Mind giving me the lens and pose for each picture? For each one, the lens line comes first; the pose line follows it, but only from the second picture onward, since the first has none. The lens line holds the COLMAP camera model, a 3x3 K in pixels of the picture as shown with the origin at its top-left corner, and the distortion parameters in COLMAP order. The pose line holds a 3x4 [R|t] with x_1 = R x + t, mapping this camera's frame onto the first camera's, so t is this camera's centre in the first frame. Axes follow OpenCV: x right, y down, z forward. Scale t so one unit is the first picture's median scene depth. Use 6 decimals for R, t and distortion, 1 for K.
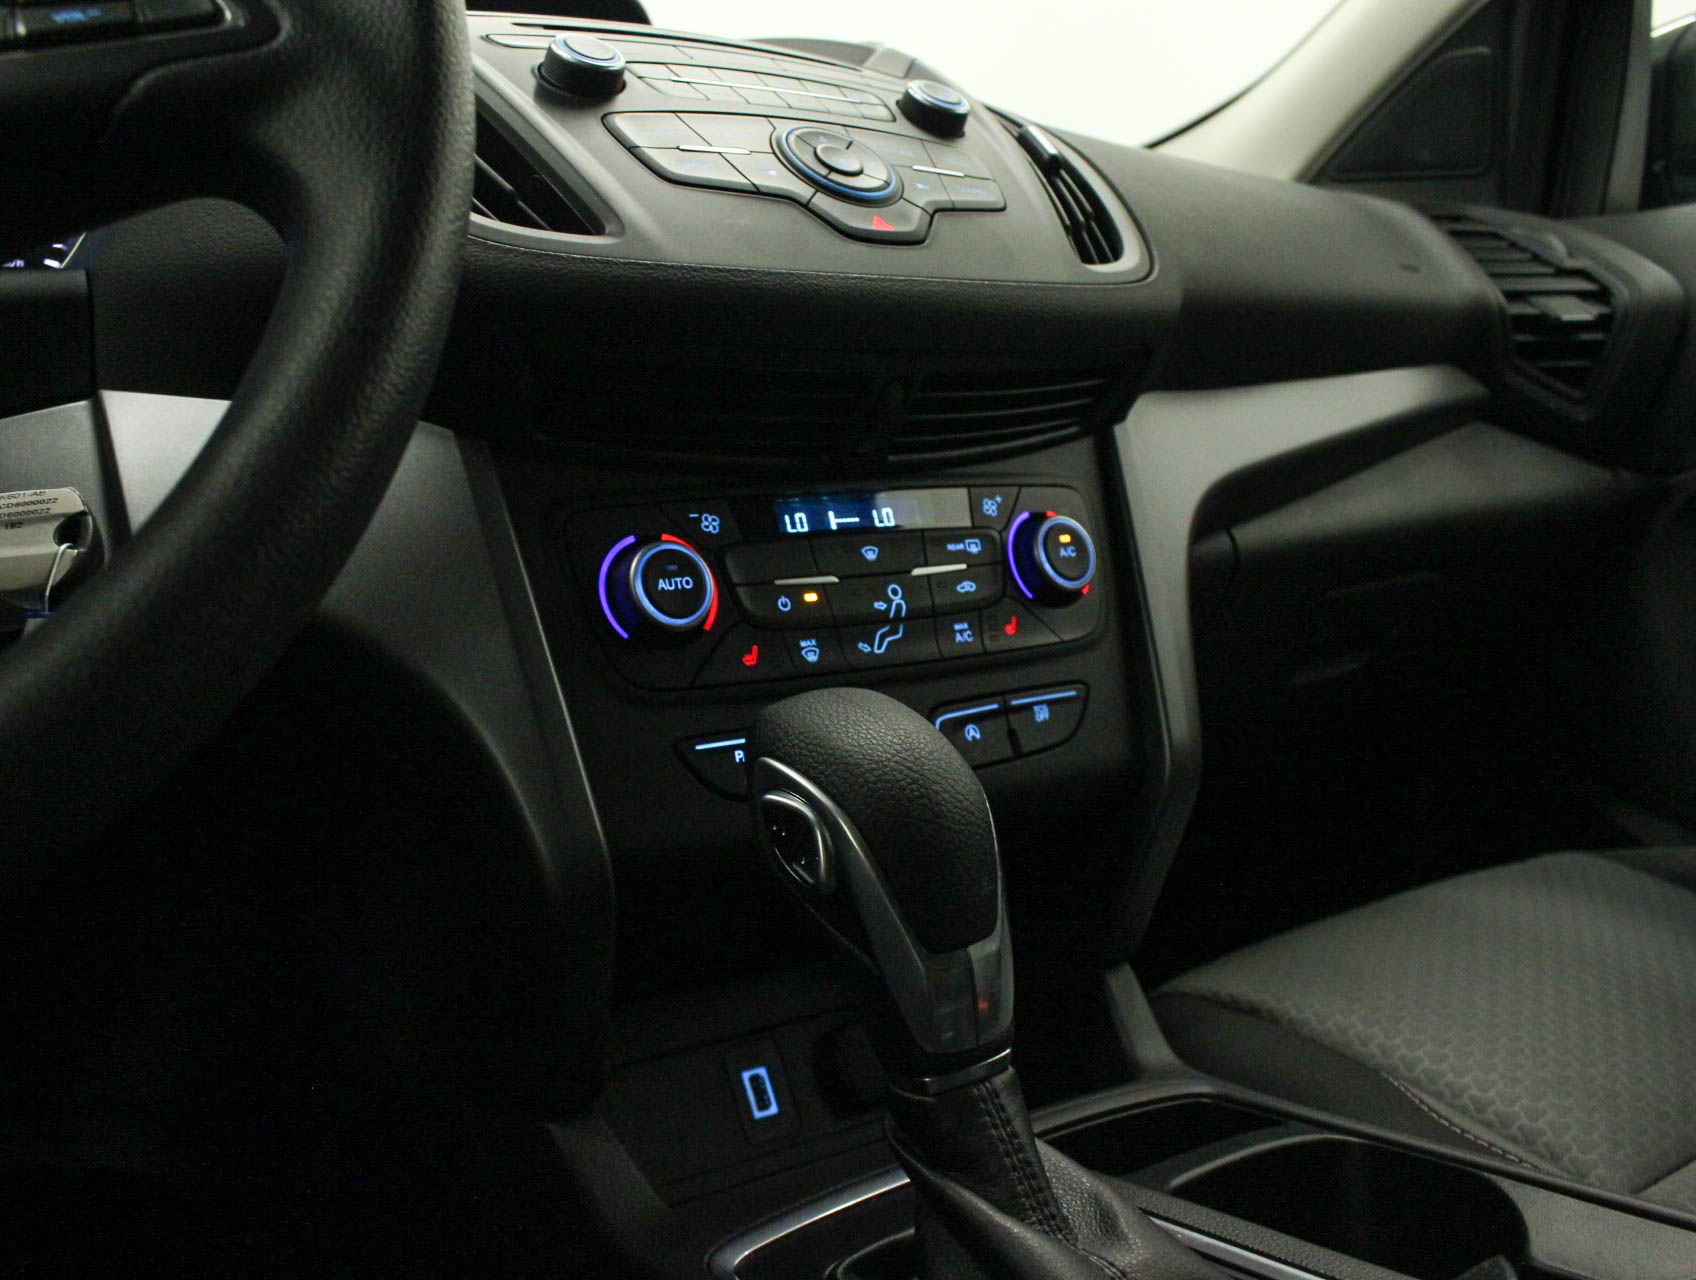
lens RADIAL K [[1559.7, 0, 848.8], [0, 1559.7, 643.6], [0, 0, 1]] dist [-0.110285, 0.000000]
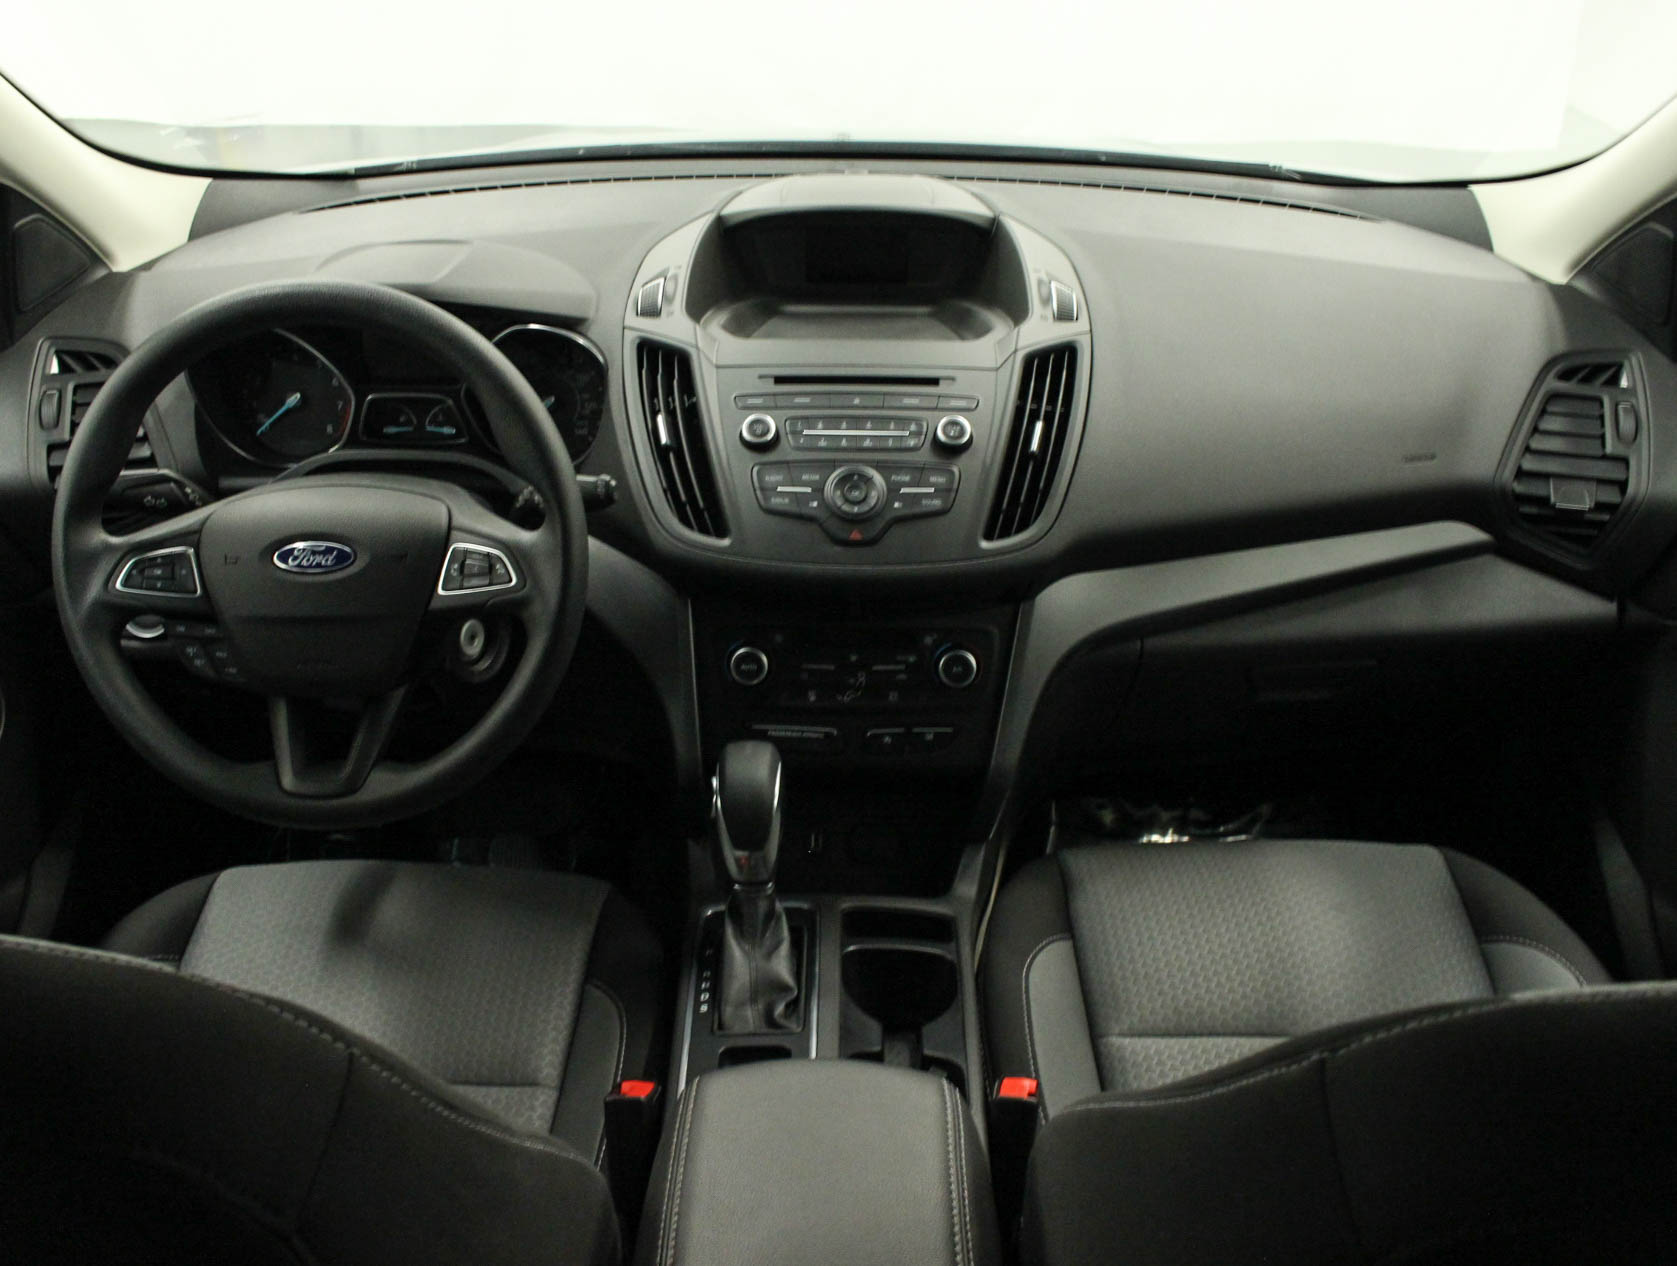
lens RADIAL K [[1644.5, 0, 828.2], [0, 1644.5, 631.9], [0, 0, 1]] dist [-0.096841, 0.000000]
pose [[0.806105, 0.292455, -0.514455, 1.206921], [-0.095691, 0.922325, 0.374380, -0.985911], [0.583984, -0.252561, 0.771476, -0.873498]]
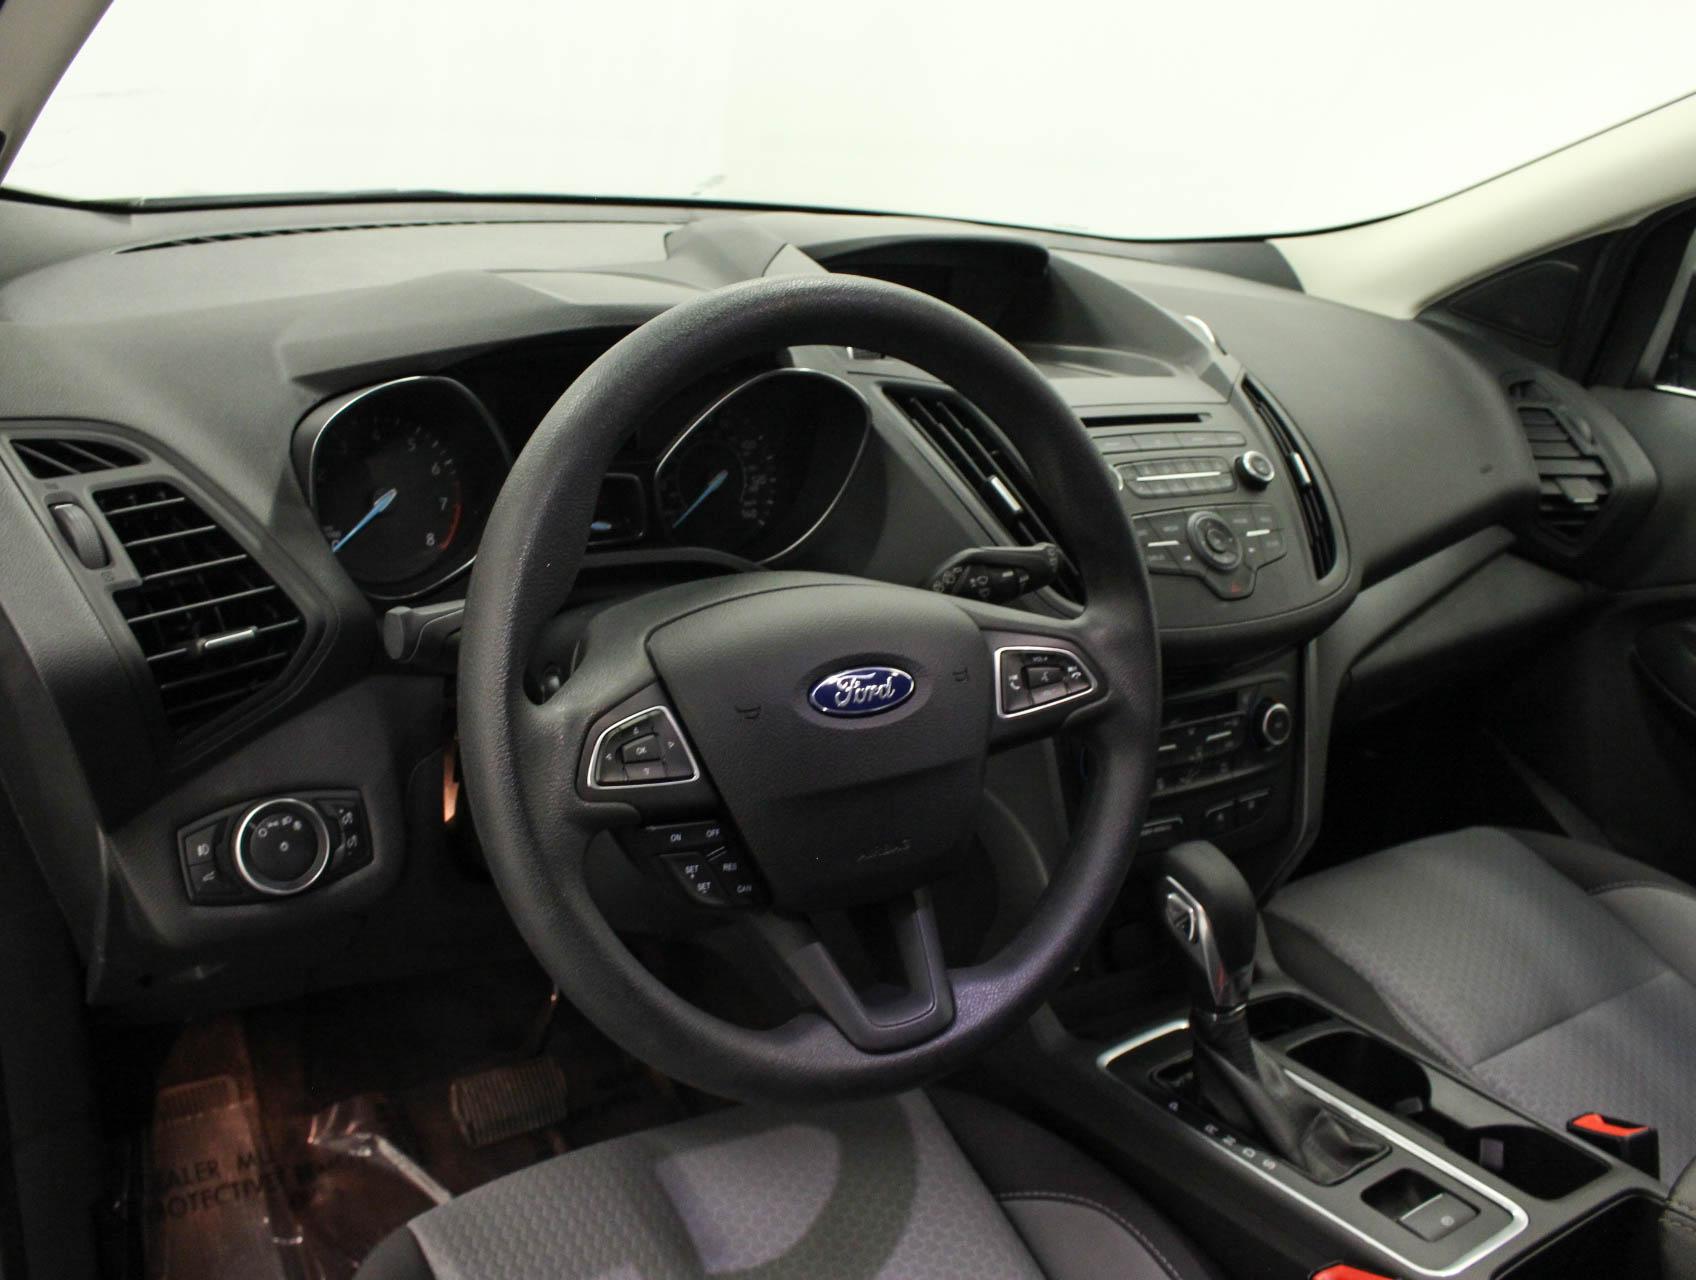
lens RADIAL K [[1559.7, 0, 844.5], [0, 1559.7, 646.6], [0, 0, 1]] dist [-0.110285, 0.000000]
pose [[0.990471, 0.132757, 0.036644, -0.512238], [-0.137692, 0.960096, 0.243427, -0.583475], [-0.002865, -0.246153, 0.969227, -0.906371]]
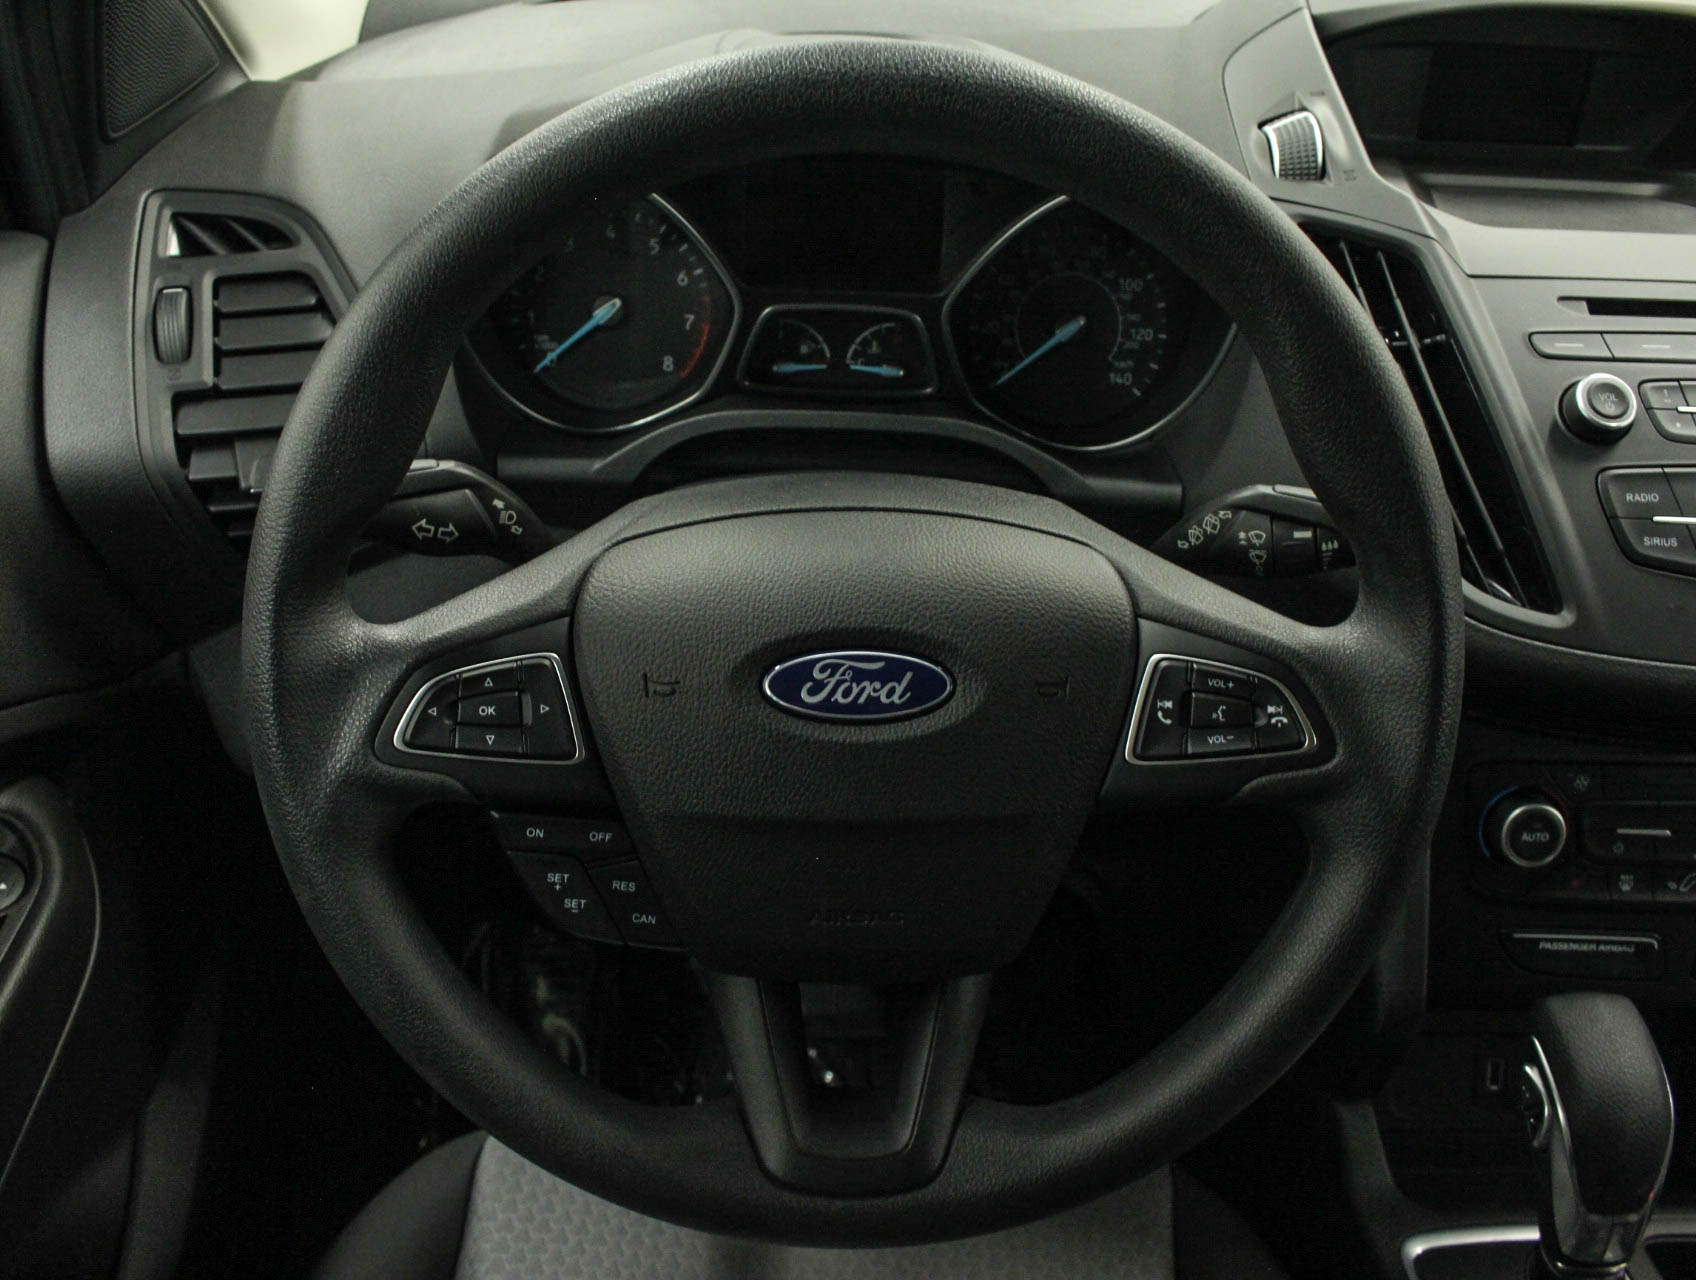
lens RADIAL K [[1559.7, 0, 854.5], [0, 1559.7, 649.7], [0, 0, 1]] dist [-0.110285, 0.000000]
pose [[0.823426, 0.339658, -0.454535, -0.046118], [-0.121375, 0.887943, 0.443649, -0.635084], [0.554291, -0.310143, 0.772382, -0.294651]]
